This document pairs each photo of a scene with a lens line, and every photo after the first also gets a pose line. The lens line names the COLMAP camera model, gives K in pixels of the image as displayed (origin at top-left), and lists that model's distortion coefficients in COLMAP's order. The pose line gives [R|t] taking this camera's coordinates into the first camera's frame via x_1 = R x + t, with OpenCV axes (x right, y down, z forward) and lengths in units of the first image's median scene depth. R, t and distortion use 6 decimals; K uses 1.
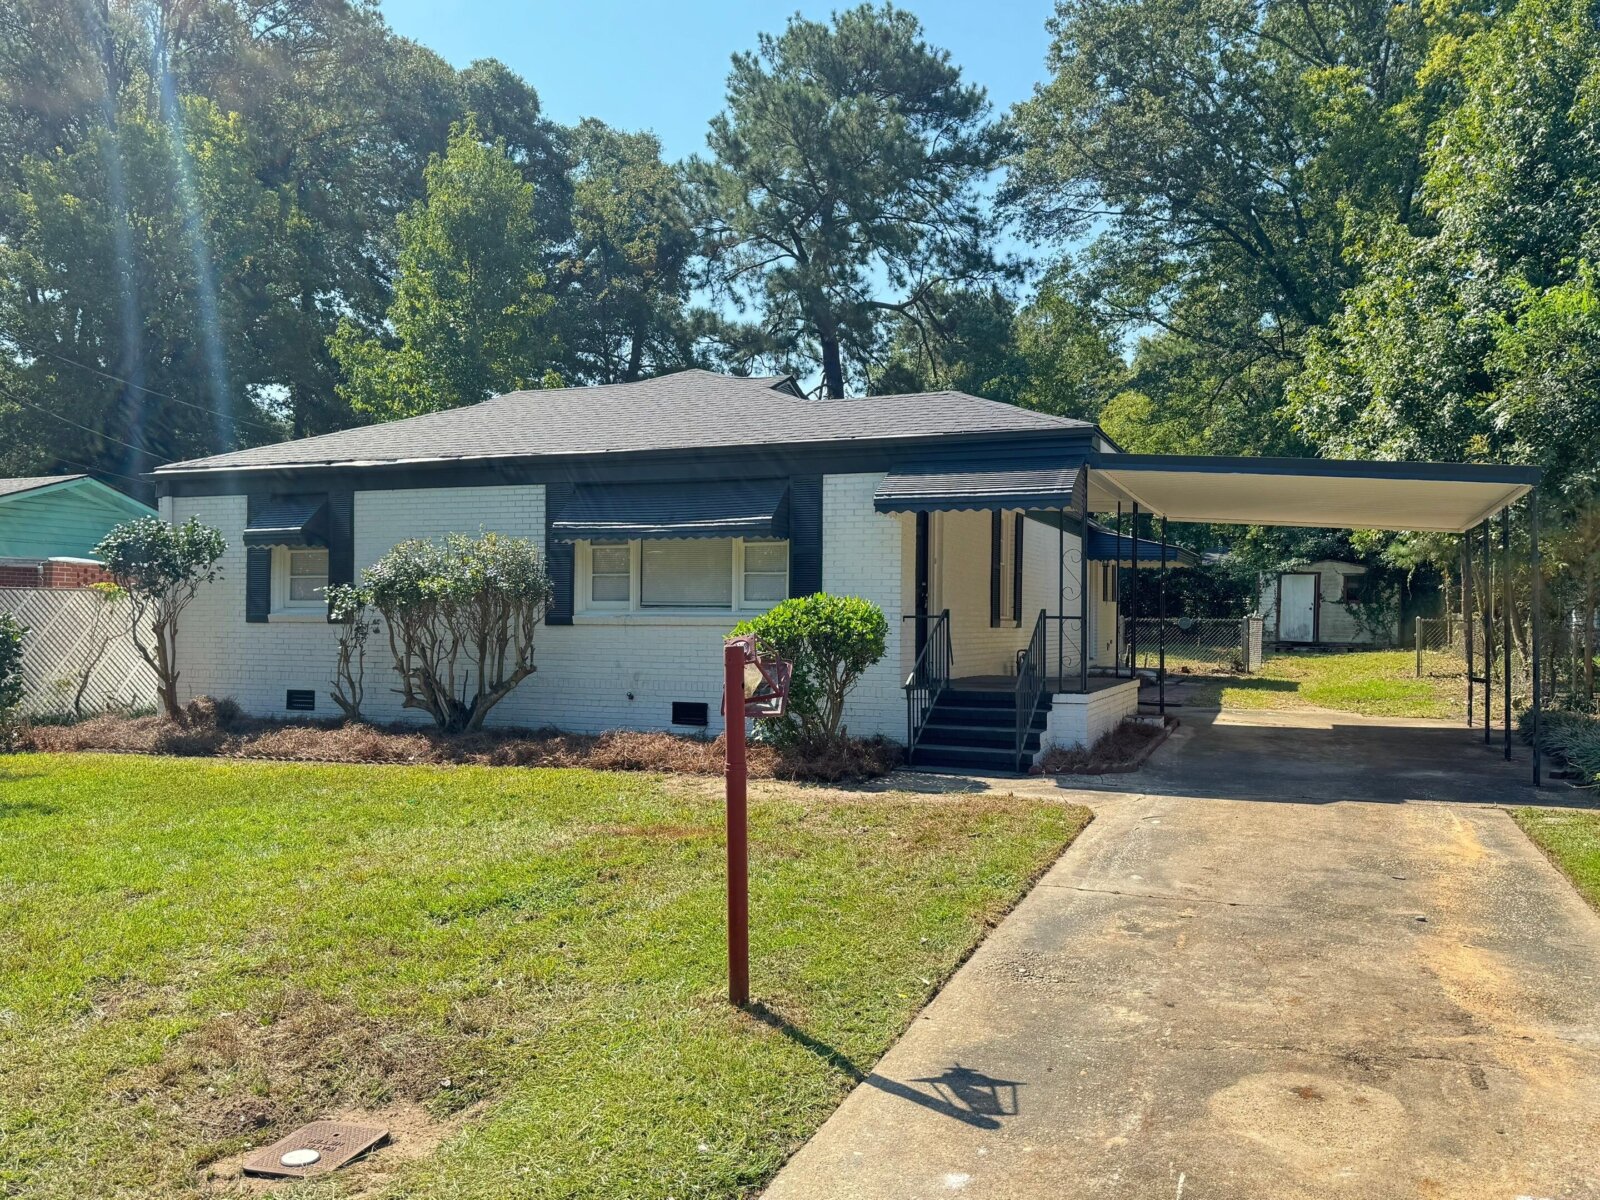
lens RADIAL K [[1252.1, 0, 798.9], [0, 1252.1, 631.1], [0, 0, 1]] dist [0.076995, -0.075801]
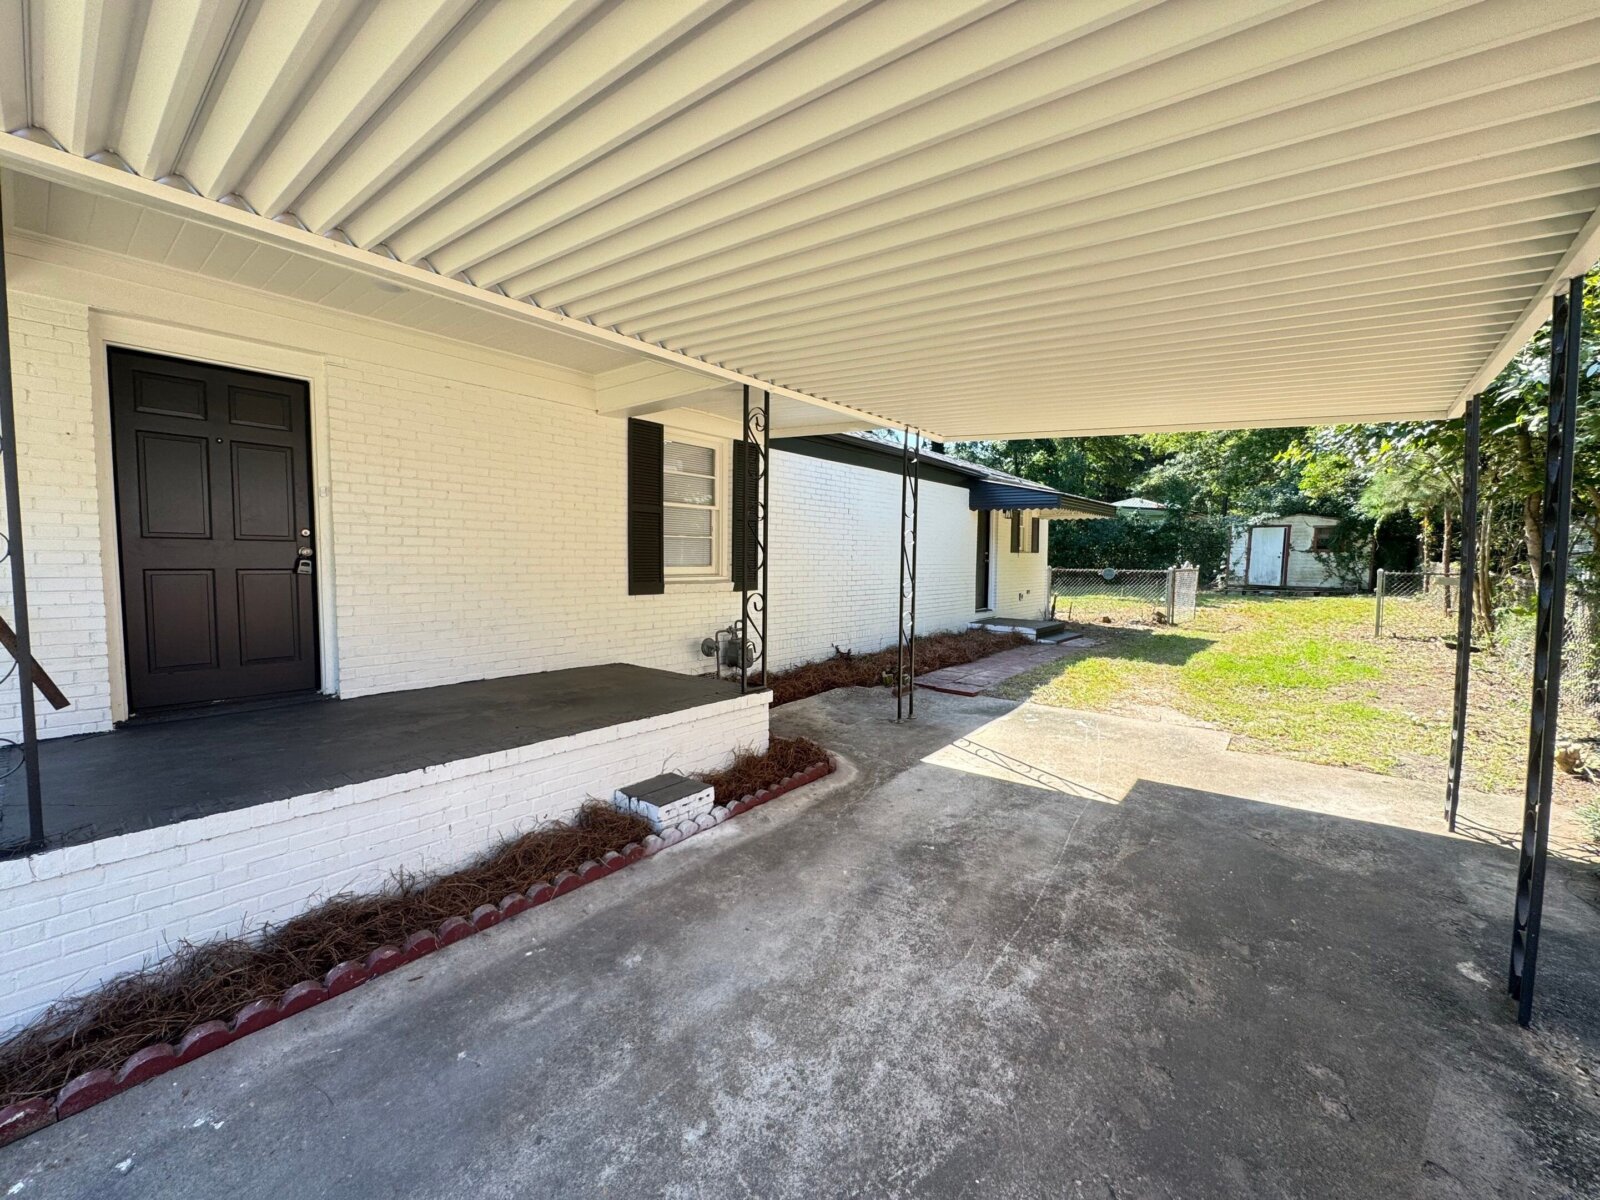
lens RADIAL K [[642.4, 0, 786.4], [0, 642.4, 605.9], [0, 0, 1]] dist [-0.002647, 0.000173]
pose [[0.950915, 0.018654, -0.308889, 0.161996], [0.000018, 0.998178, 0.060336, -0.008801], [0.309452, -0.057380, 0.949182, 0.311427]]
